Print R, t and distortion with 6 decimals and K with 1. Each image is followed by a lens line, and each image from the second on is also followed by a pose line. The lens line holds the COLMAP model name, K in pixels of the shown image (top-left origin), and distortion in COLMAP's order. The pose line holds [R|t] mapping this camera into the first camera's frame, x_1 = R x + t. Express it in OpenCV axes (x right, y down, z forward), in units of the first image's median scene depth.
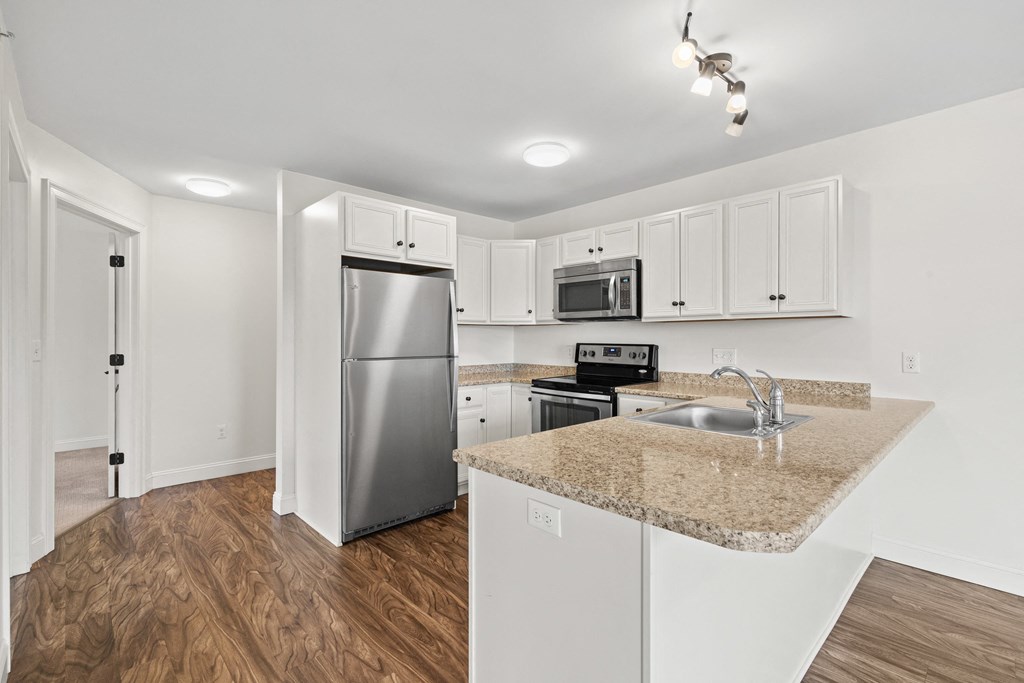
lens RADIAL K [[466.0, 0, 508.6], [0, 466.0, 333.7], [0, 0, 1]] dist [-0.005768, 0.003291]
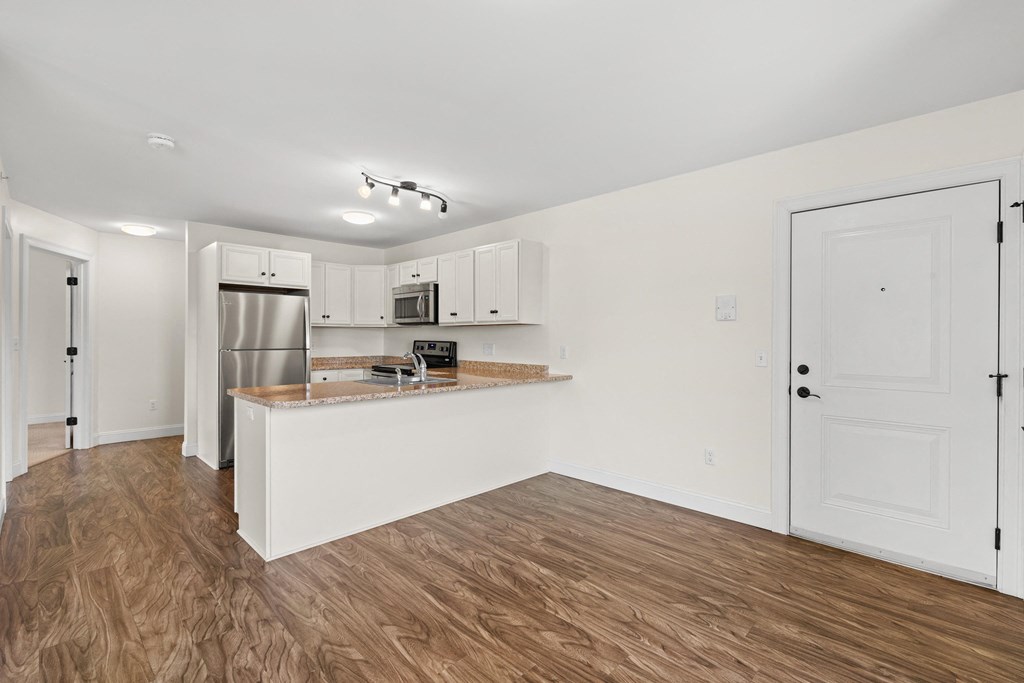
lens RADIAL K [[466.0, 0, 512.0], [0, 466.0, 338.5], [0, 0, 1]] dist [-0.005768, 0.003291]
pose [[0.999353, 0.000027, 0.035961, 0.443068], [-0.000565, 0.999888, 0.014938, -0.007965], [-0.035956, -0.014949, 0.999242, -0.459323]]
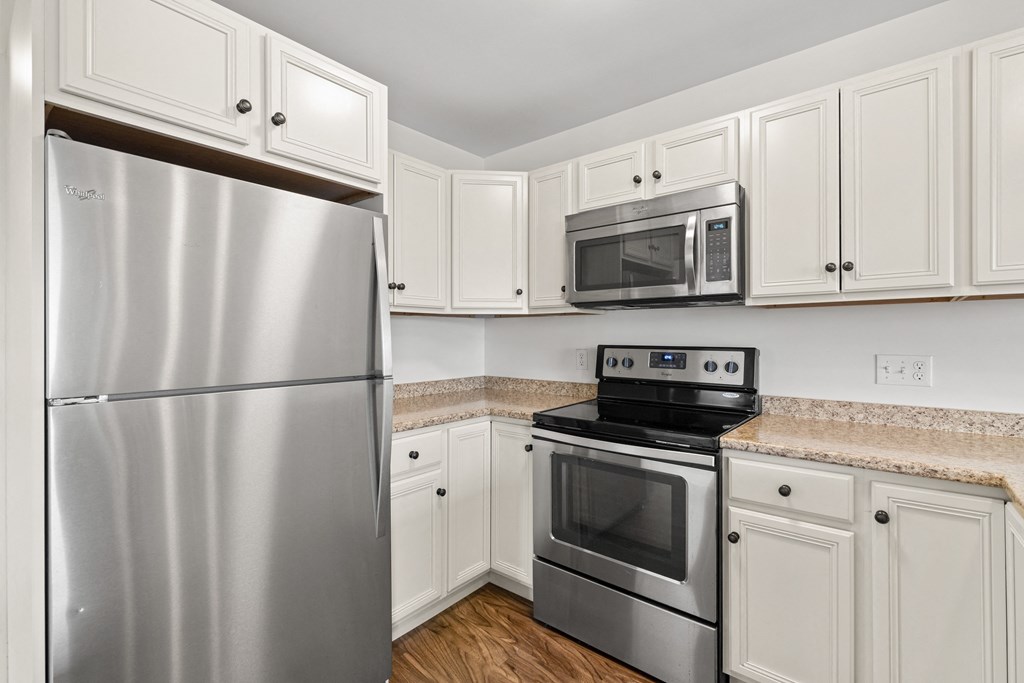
lens RADIAL K [[466.0, 0, 511.4], [0, 466.0, 336.8], [0, 0, 1]] dist [-0.005768, 0.003291]
pose [[0.992506, -0.003265, 0.122148, -0.042480], [0.002048, 0.999947, 0.010090, 0.003852], [-0.122175, -0.009764, 0.992461, 0.482883]]
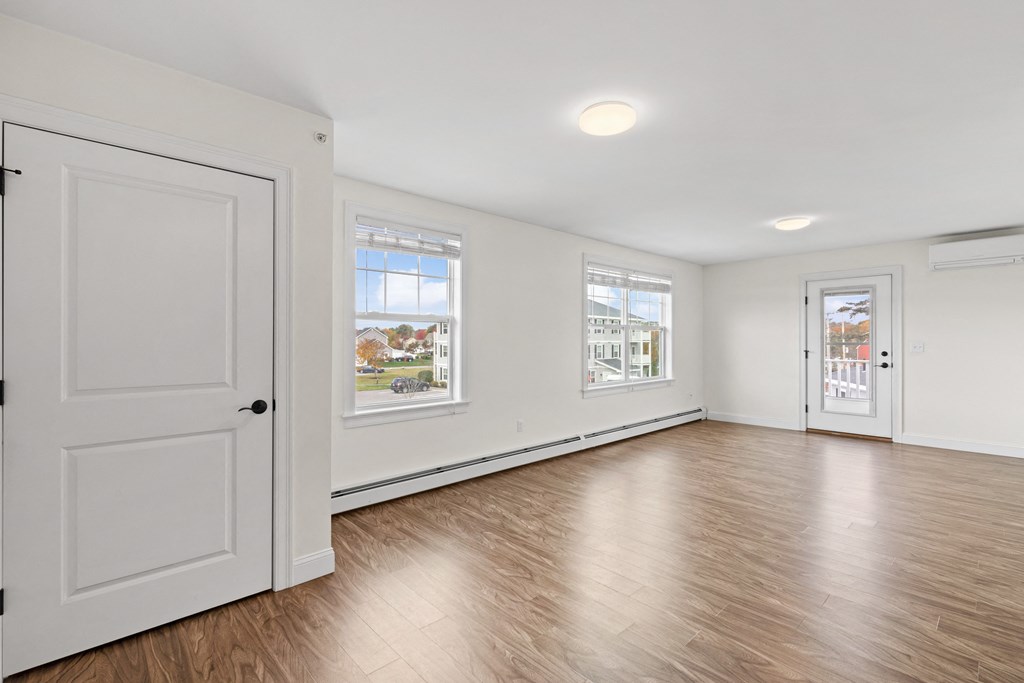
lens RADIAL K [[466.0, 0, 514.8], [0, 466.0, 341.3], [0, 0, 1]] dist [-0.005768, 0.003291]
pose [[-0.999995, -0.001181, -0.002848, 1.777291], [-0.001146, 0.999926, -0.012080, 0.090502], [0.002862, -0.012077, -0.999923, 7.881214]]
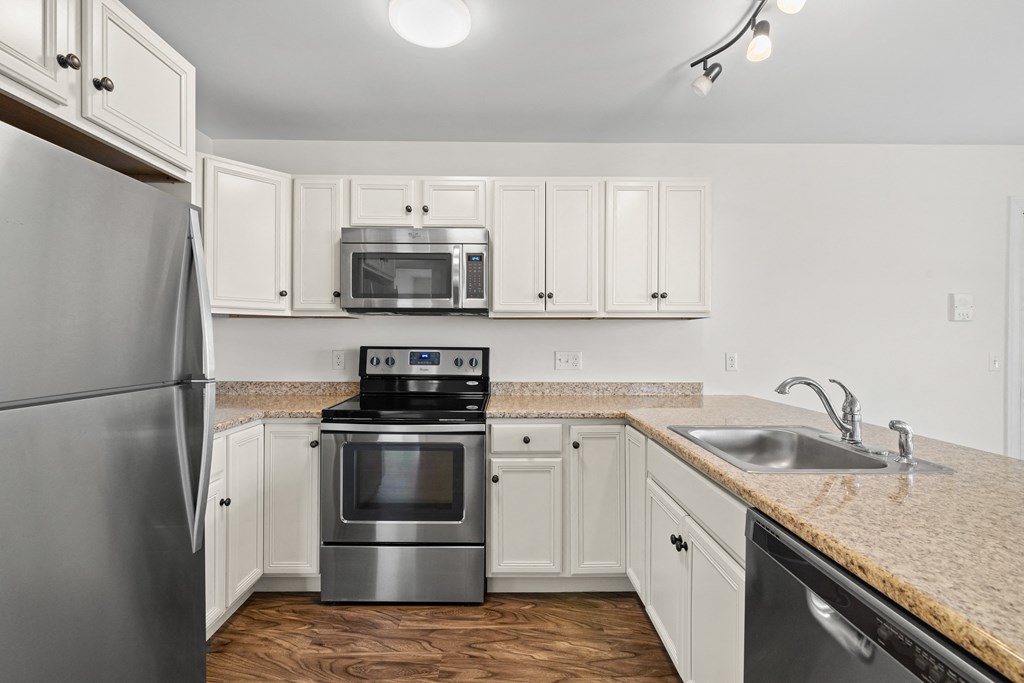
lens RADIAL K [[466.0, 0, 511.1], [0, 466.0, 342.5], [0, 0, 1]] dist [-0.005768, 0.003291]
pose [[0.673062, -0.004572, 0.739572, -0.228980], [-0.010231, 0.999828, 0.015492, 0.002473], [-0.739515, -0.017994, 0.672899, 0.453213]]
